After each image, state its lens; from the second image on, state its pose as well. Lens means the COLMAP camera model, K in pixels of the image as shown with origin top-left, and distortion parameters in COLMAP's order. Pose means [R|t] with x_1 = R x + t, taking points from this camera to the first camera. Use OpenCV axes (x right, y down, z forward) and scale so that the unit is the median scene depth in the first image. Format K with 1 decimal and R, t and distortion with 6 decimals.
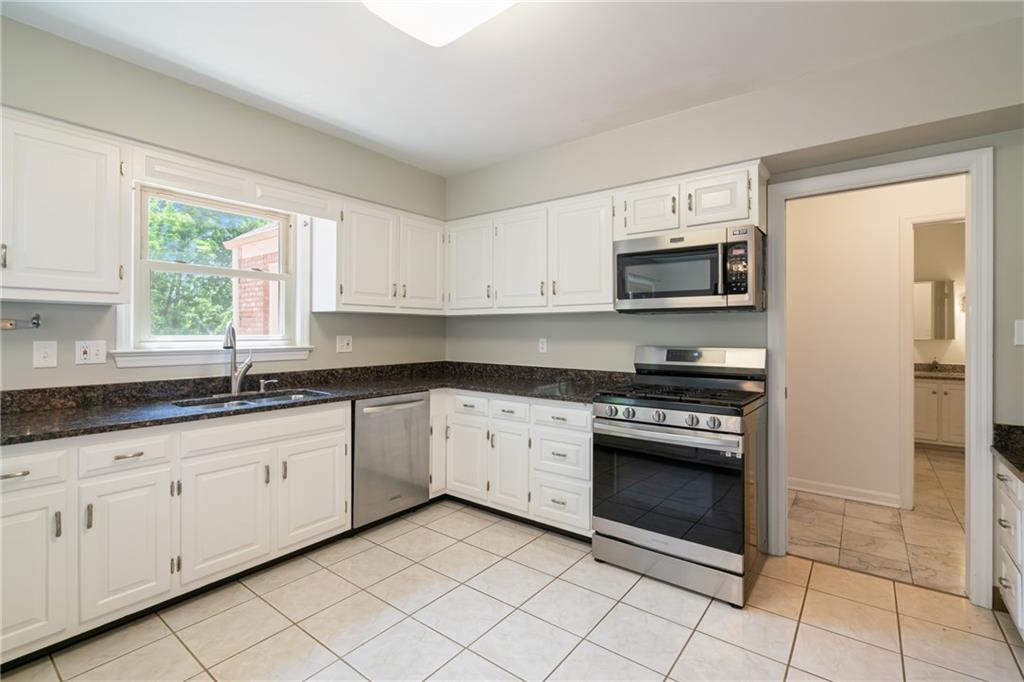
lens RADIAL K [[470.1, 0, 509.7], [0, 470.1, 330.6], [0, 0, 1]] dist [0.004225, -0.000492]
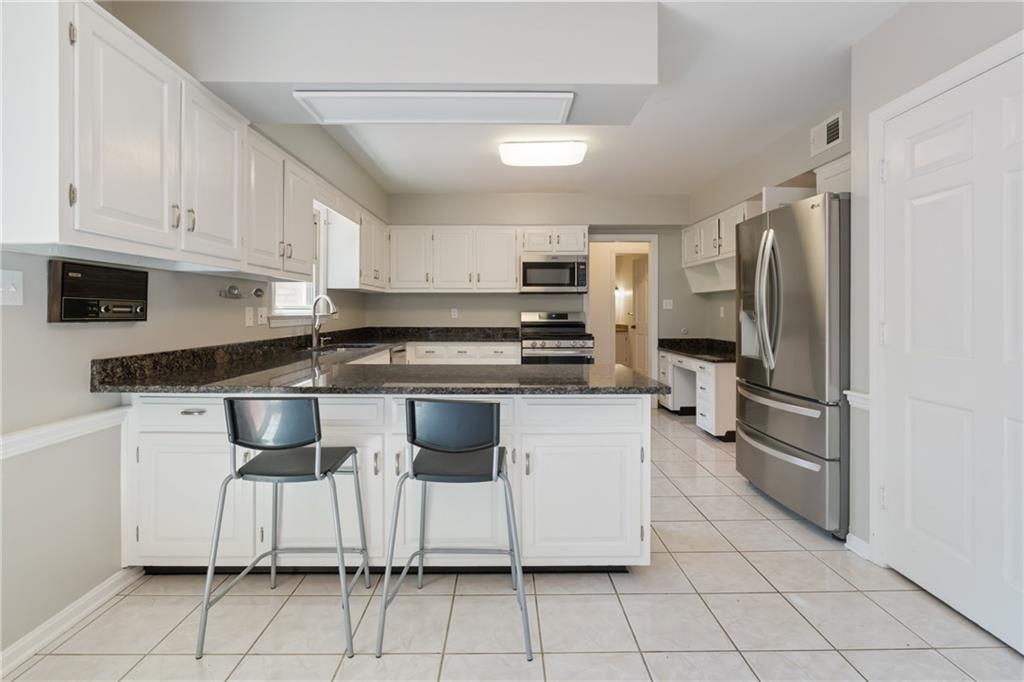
lens RADIAL K [[470.1, 0, 501.5], [0, 470.1, 312.3], [0, 0, 1]] dist [0.004225, -0.000492]
pose [[0.793162, -0.005814, 0.608983, -0.934938], [0.001056, 0.999966, 0.008171, 0.019820], [-0.609010, -0.005838, 0.793141, -0.404070]]
